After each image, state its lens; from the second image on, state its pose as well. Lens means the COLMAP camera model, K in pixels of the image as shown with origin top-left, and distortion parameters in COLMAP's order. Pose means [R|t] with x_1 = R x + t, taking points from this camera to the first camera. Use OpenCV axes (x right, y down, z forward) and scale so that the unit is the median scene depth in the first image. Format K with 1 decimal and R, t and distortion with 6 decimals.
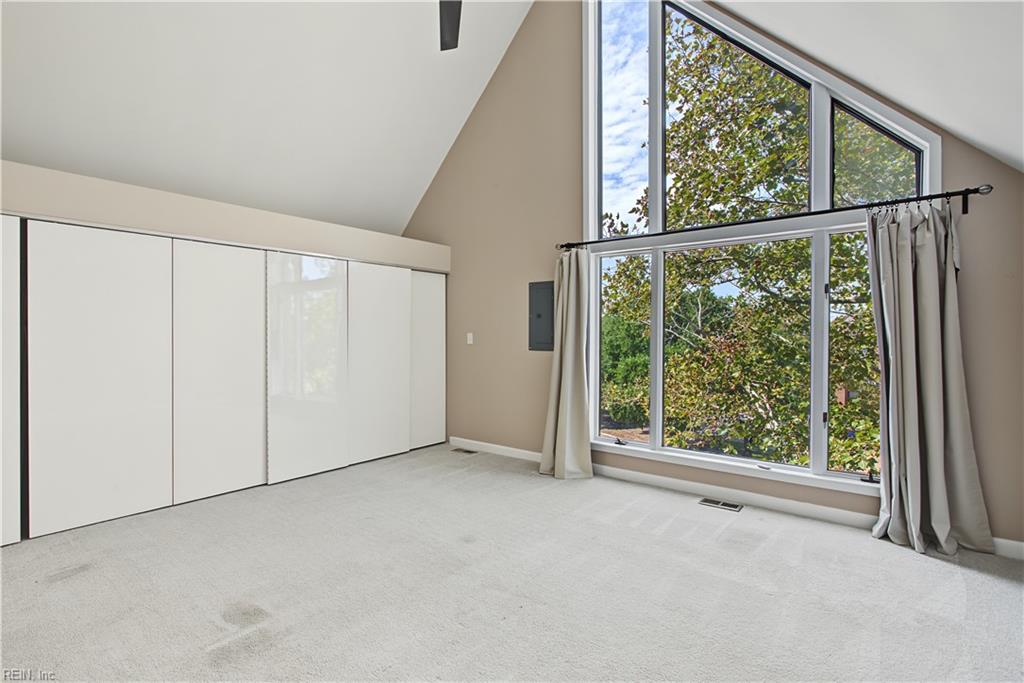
lens RADIAL K [[495.6, 0, 507.4], [0, 495.6, 336.8], [0, 0, 1]] dist [-0.004643, 0.000269]
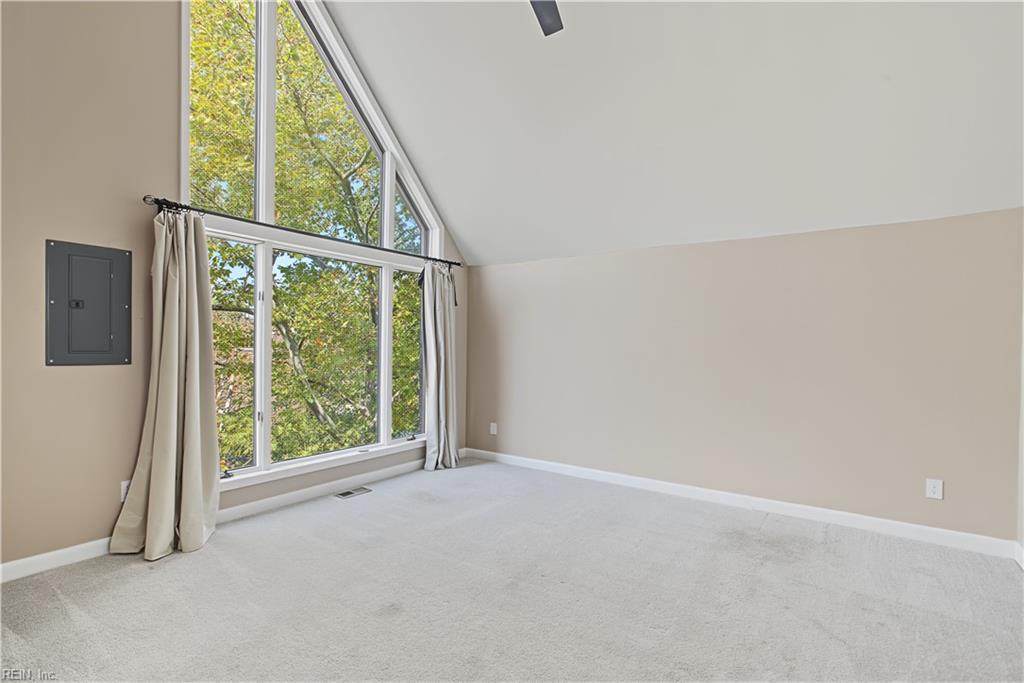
lens RADIAL K [[490.9, 0, 507.9], [0, 490.9, 351.4], [0, 0, 1]] dist [-0.003243, 0.000006]
pose [[-0.056104, -0.016480, 0.998289, -0.692433], [-0.007857, 0.999840, 0.016064, -0.001592], [-0.998394, -0.006942, -0.056225, 0.714254]]
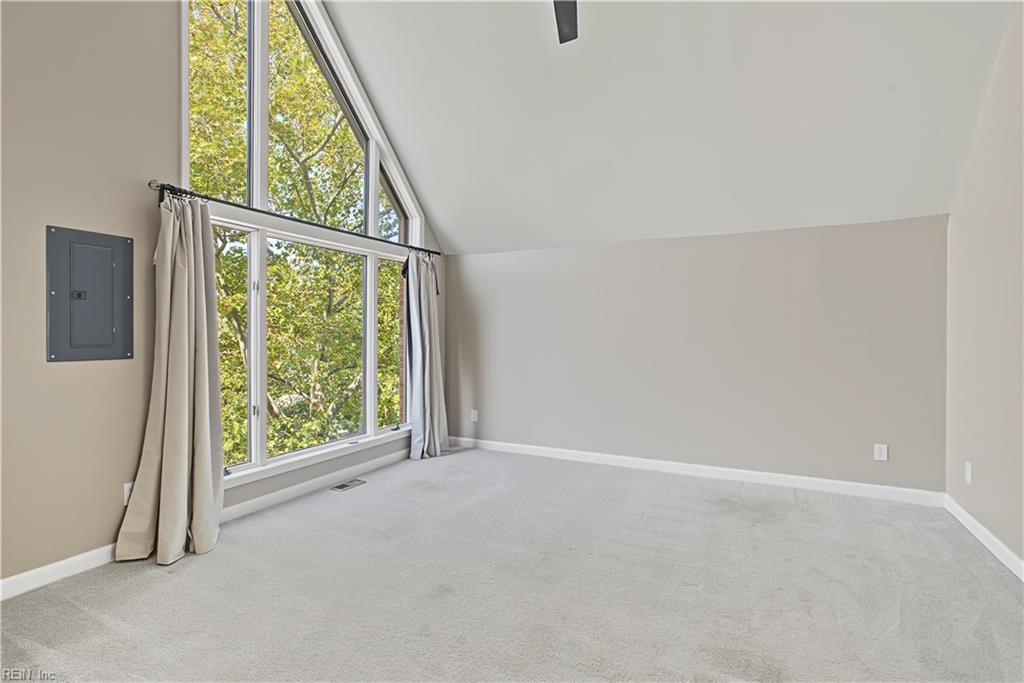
lens RADIAL K [[495.6, 0, 507.4], [0, 495.6, 336.8], [0, 0, 1]] dist [-0.004643, 0.000269]
pose [[-0.199957, -0.011136, 0.979741, -0.718492], [0.002887, 0.999924, 0.011955, -0.003802], [-0.979800, 0.005219, -0.199910, 0.871423]]
